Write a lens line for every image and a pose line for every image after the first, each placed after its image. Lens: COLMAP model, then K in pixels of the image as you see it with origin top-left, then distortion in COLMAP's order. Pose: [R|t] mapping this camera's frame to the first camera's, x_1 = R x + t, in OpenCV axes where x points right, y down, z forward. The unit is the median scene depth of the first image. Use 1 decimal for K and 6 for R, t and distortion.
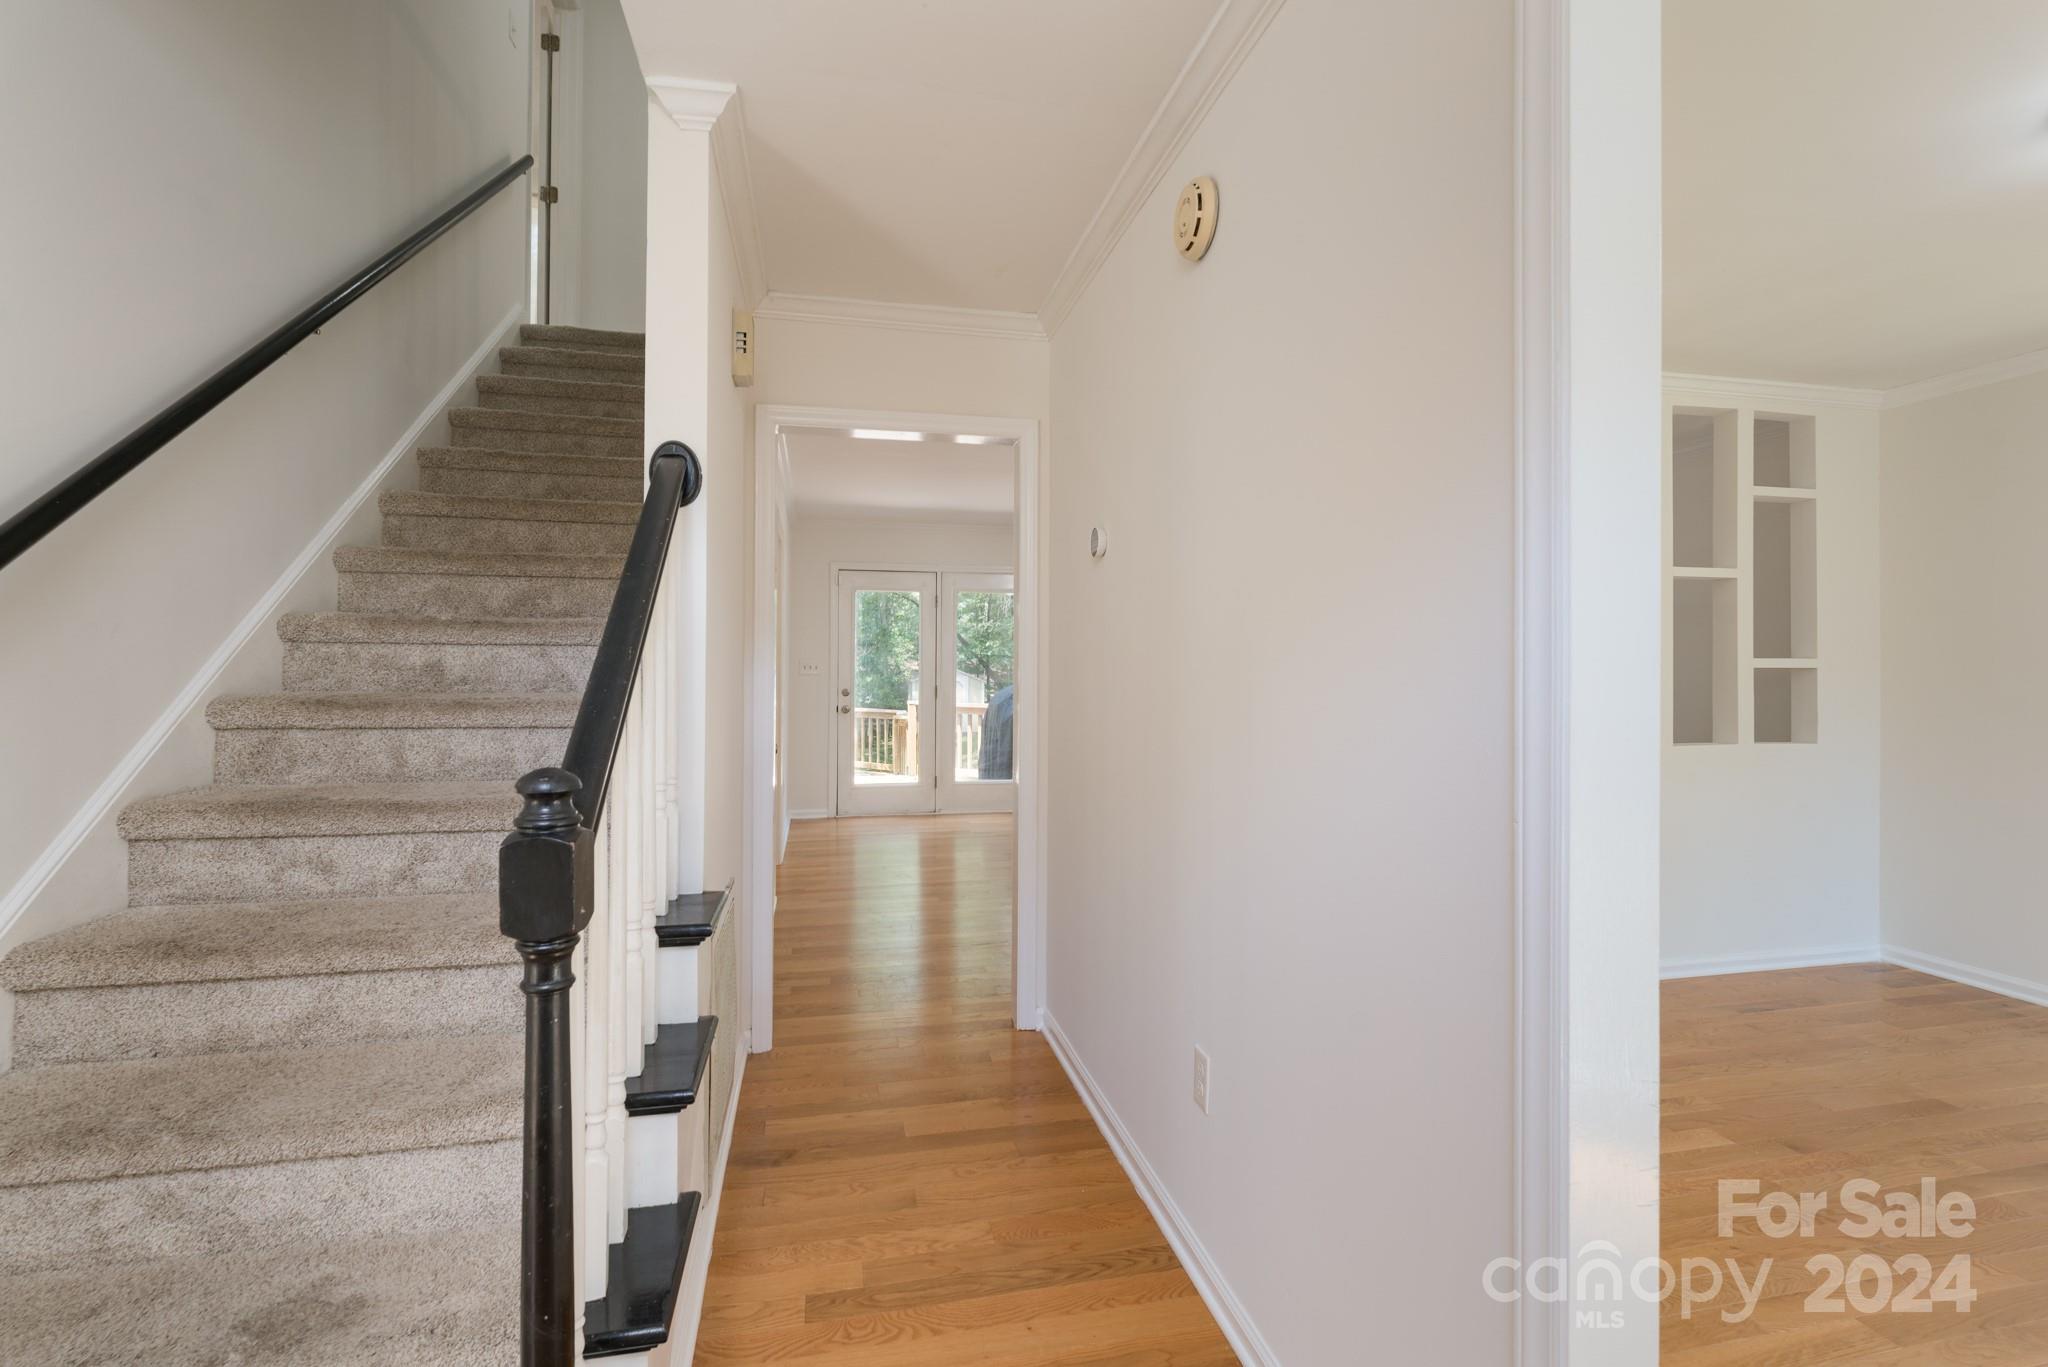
lens RADIAL K [[929.1, 0, 1024.5], [0, 929.1, 668.5], [0, 0, 1]] dist [-0.000537, 0.000484]
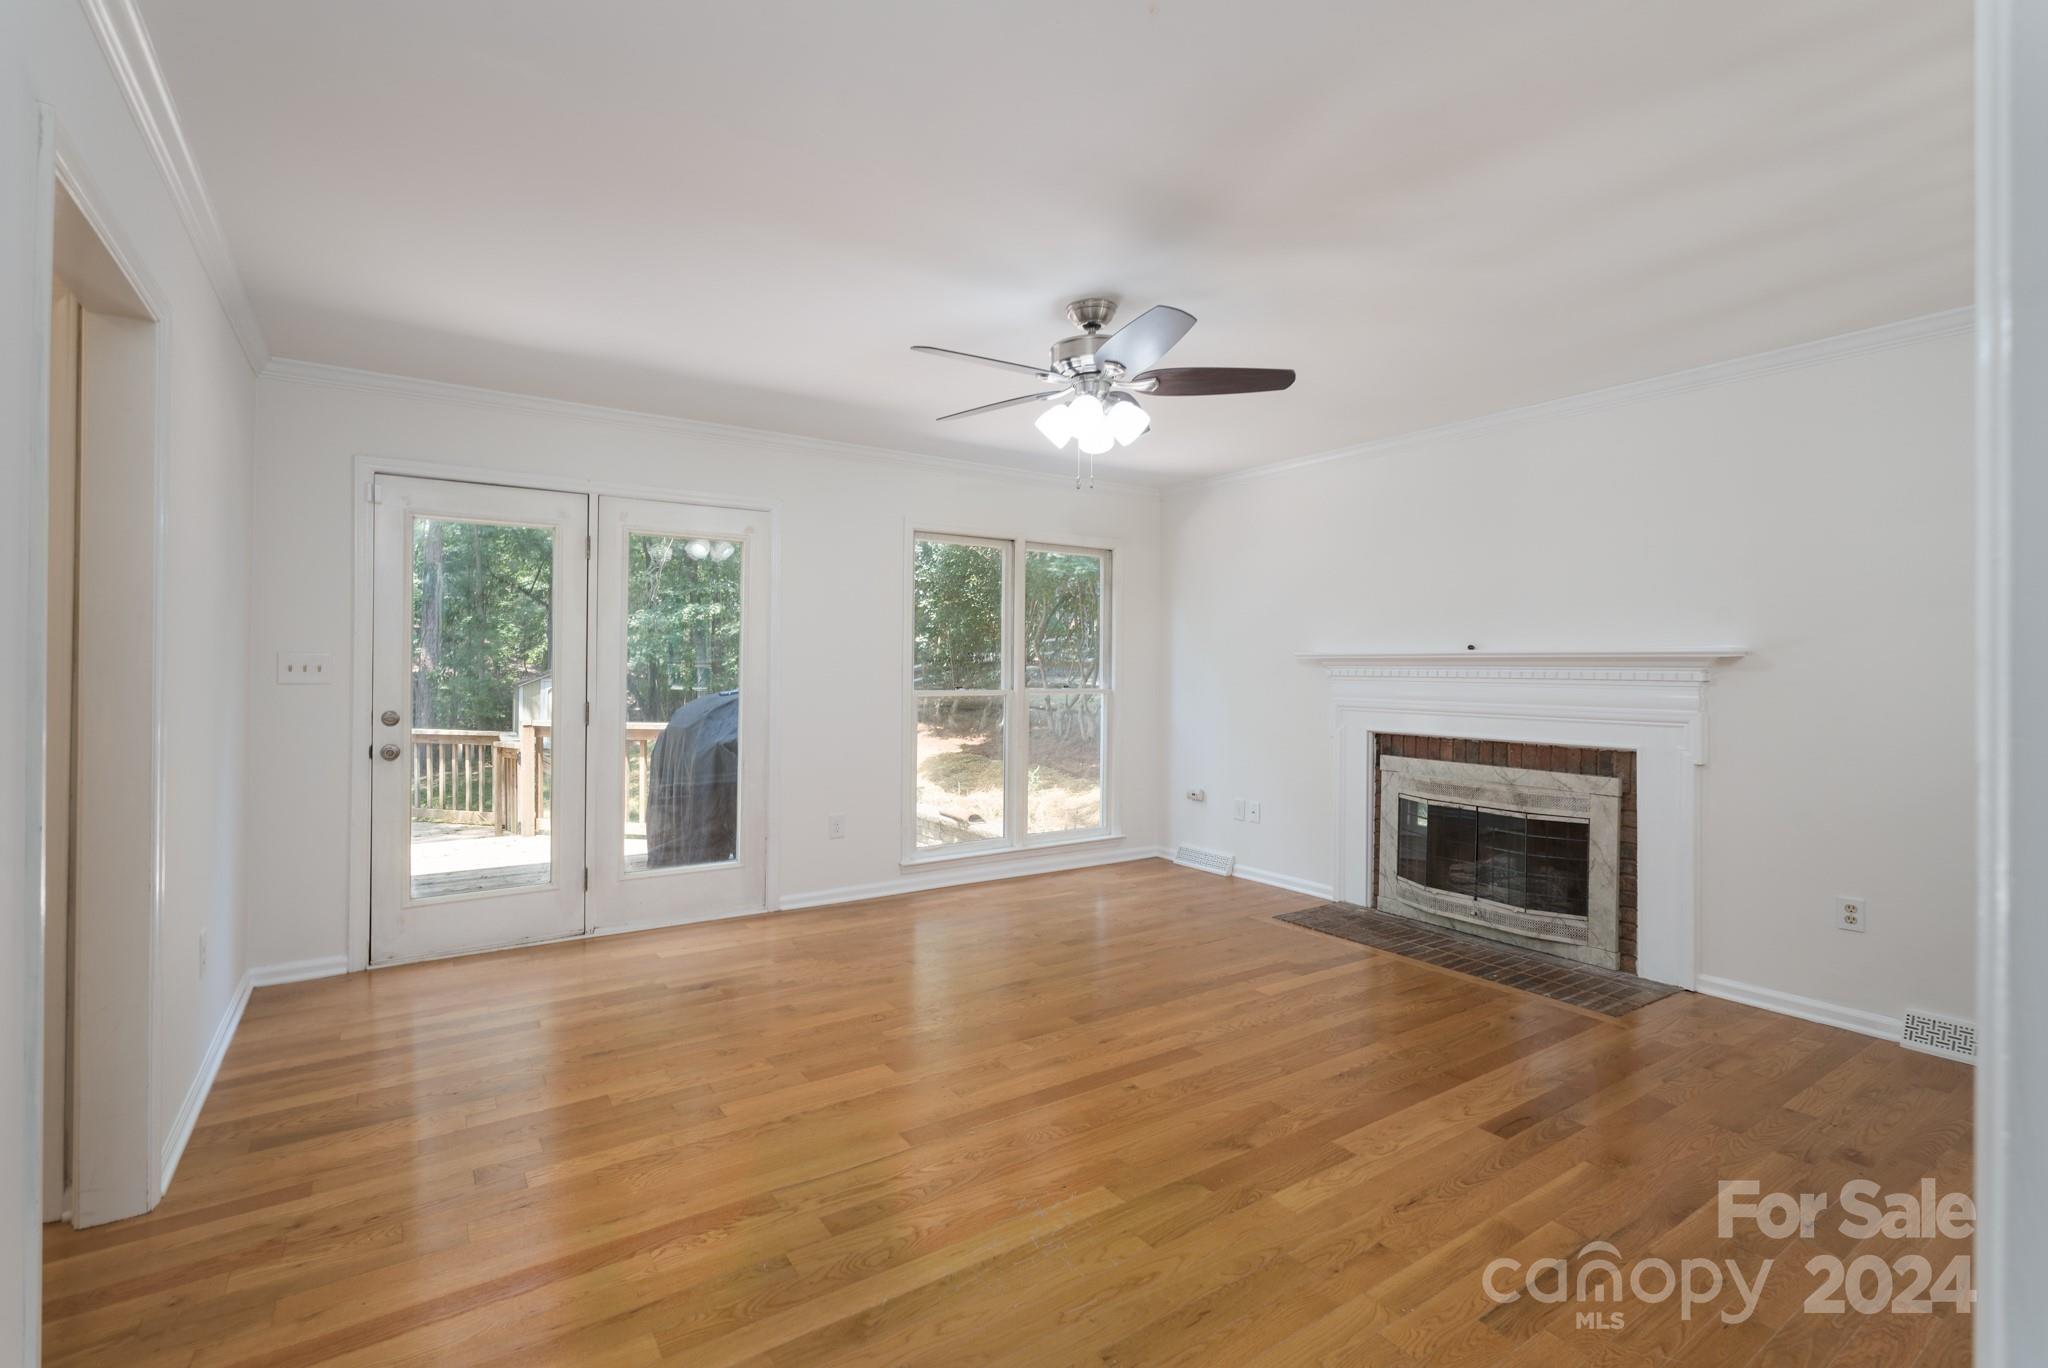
lens RADIAL K [[929.1, 0, 1024.5], [0, 929.1, 669.0], [0, 0, 1]] dist [-0.000537, 0.000484]
pose [[0.928360, 0.008266, 0.371590, -0.059832], [-0.006928, 0.999964, -0.004935, -0.001151], [-0.371618, 0.002007, 0.928384, 0.398157]]
